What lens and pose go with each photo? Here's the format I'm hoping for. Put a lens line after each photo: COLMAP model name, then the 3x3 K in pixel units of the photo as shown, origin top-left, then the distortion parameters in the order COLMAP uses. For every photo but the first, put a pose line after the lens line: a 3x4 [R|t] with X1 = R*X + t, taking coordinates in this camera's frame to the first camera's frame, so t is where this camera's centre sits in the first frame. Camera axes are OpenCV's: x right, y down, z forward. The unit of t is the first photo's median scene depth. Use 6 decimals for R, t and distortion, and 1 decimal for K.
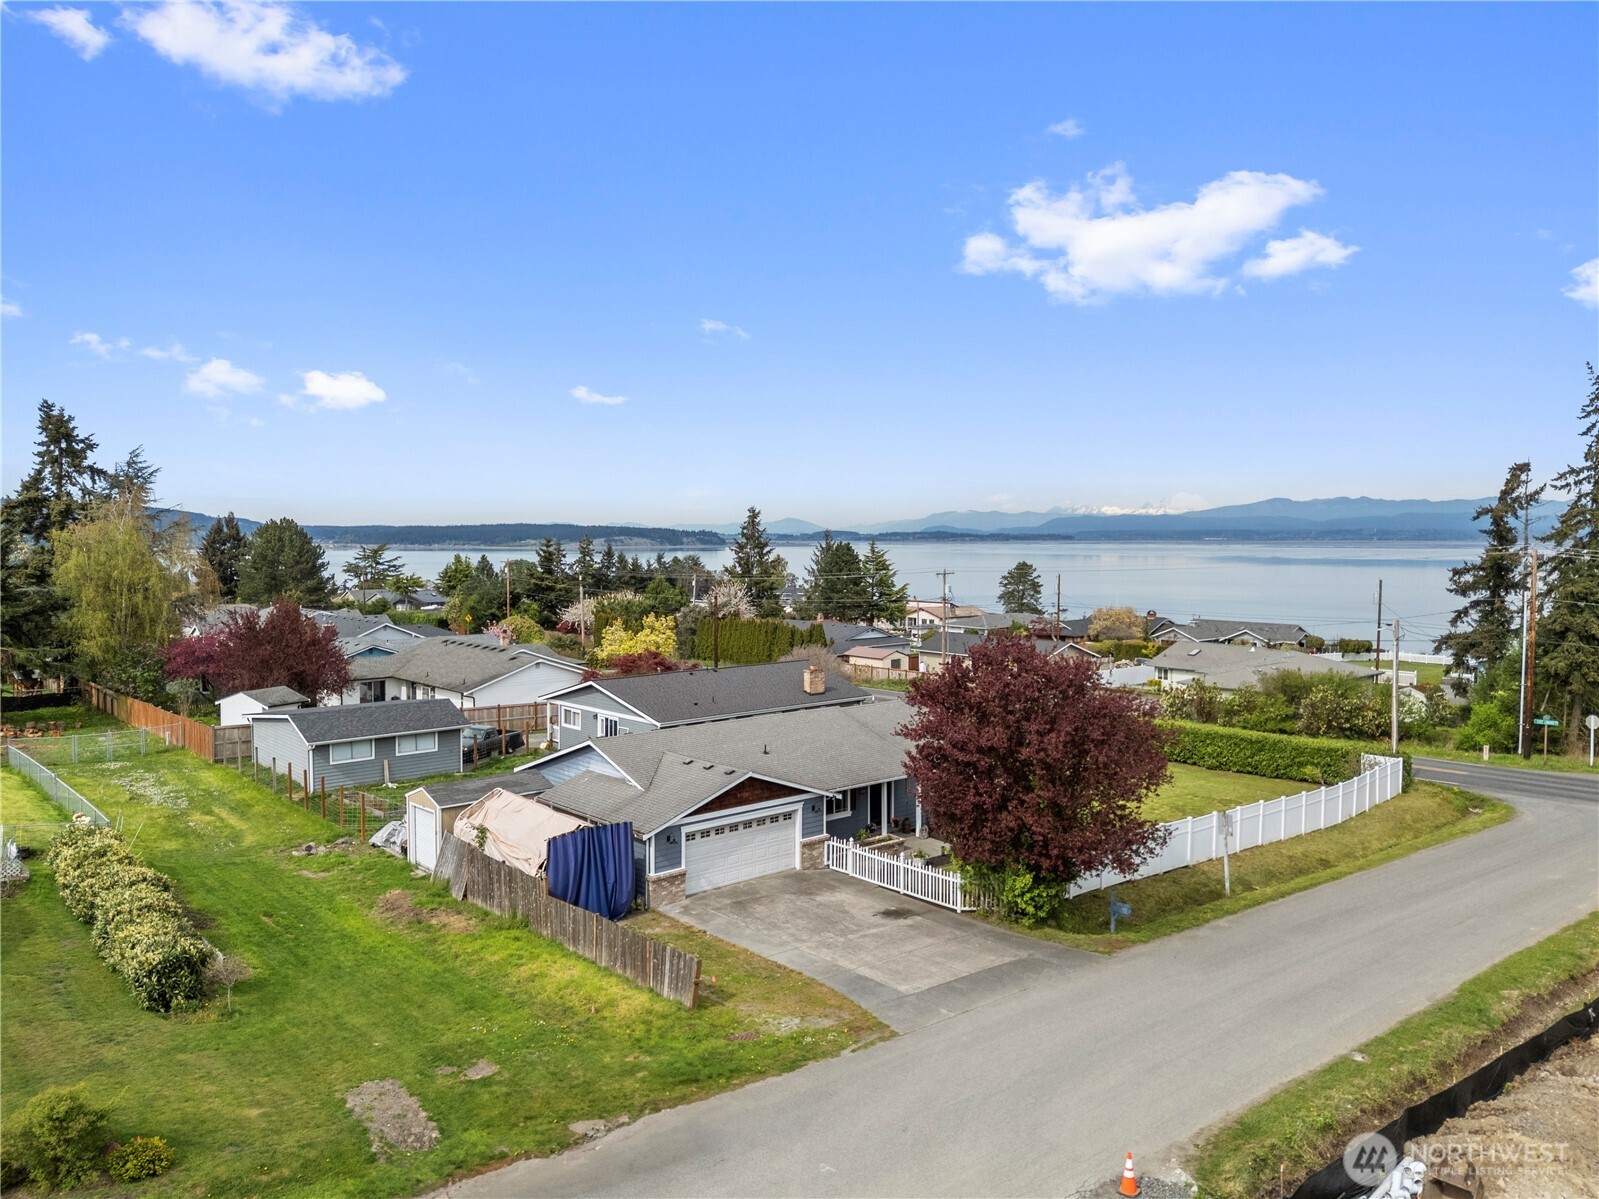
lens RADIAL K [[1181.1, 0, 807.4], [0, 1181.1, 596.1], [0, 0, 1]] dist [0.069037, -0.080003]
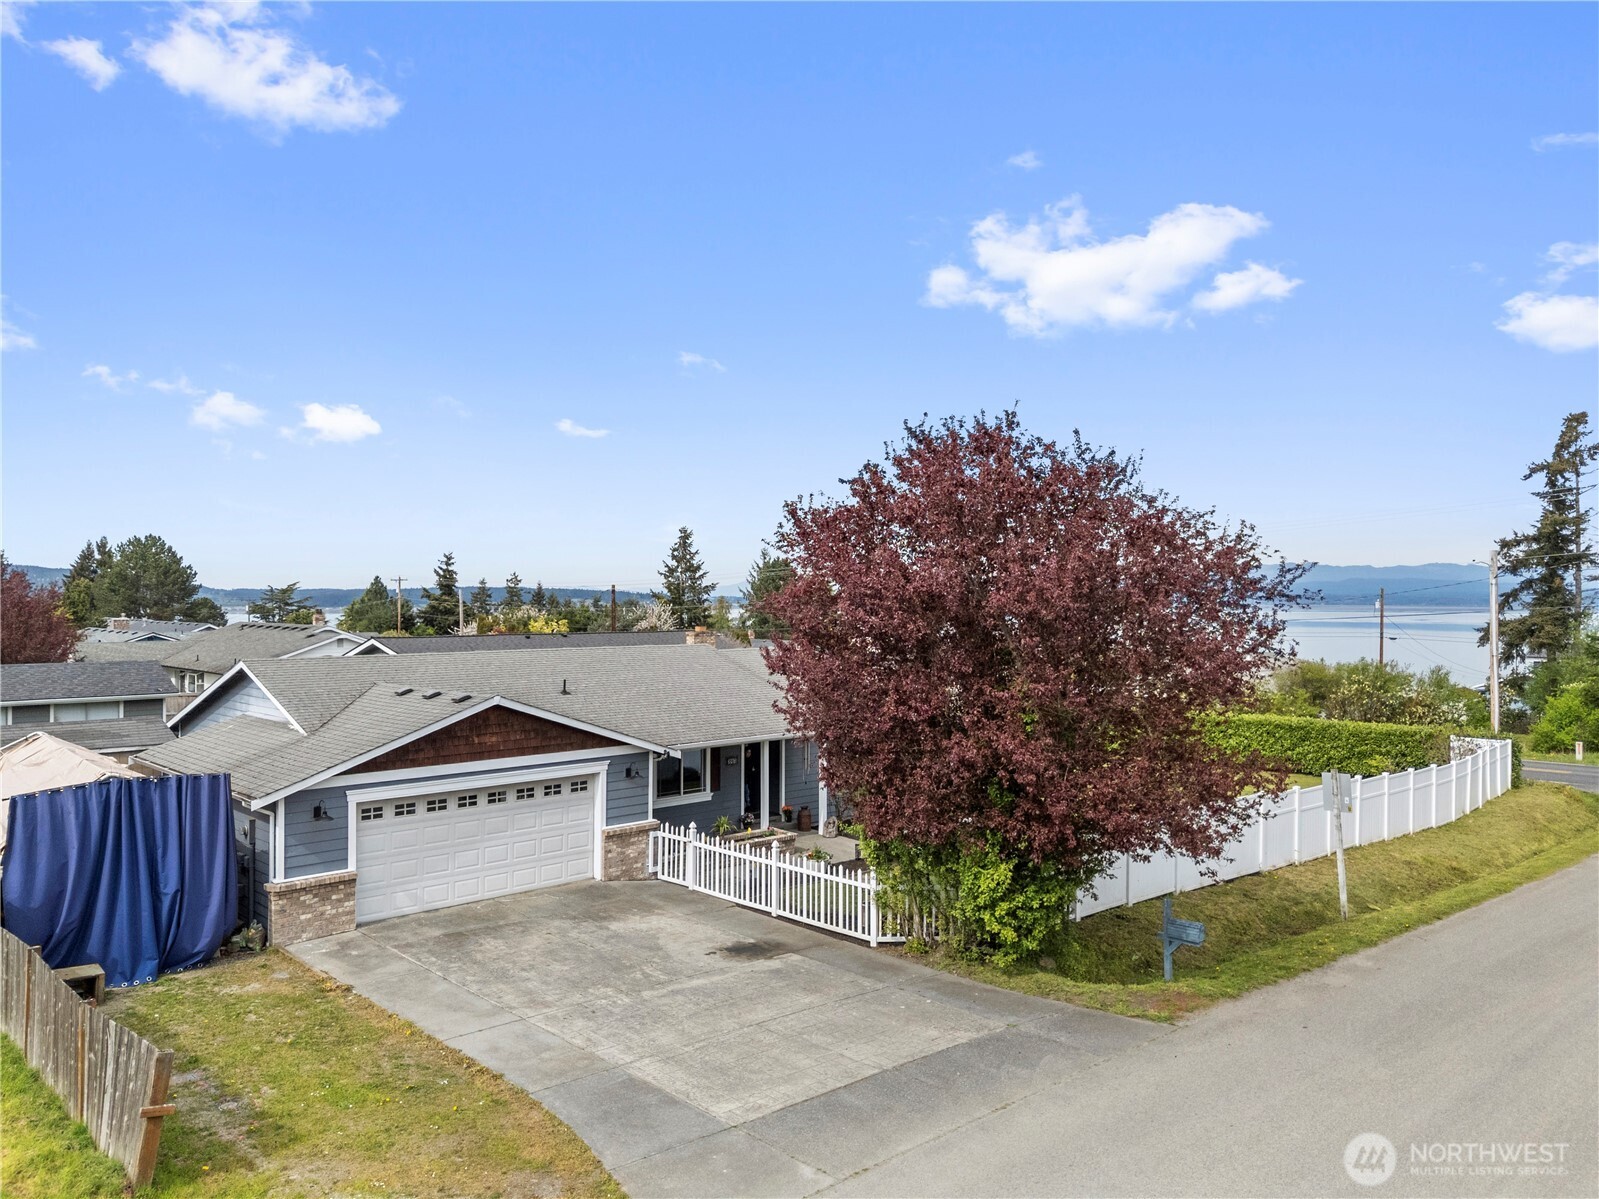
lens RADIAL K [[1181.1, 0, 807.4], [0, 1181.1, 596.1], [0, 0, 1]] dist [0.069037, -0.080003]
pose [[0.999366, -0.000722, 0.035592, 0.078850], [0.002694, 0.998461, -0.055387, 0.138445], [-0.035497, 0.055447, 0.997830, 0.459463]]
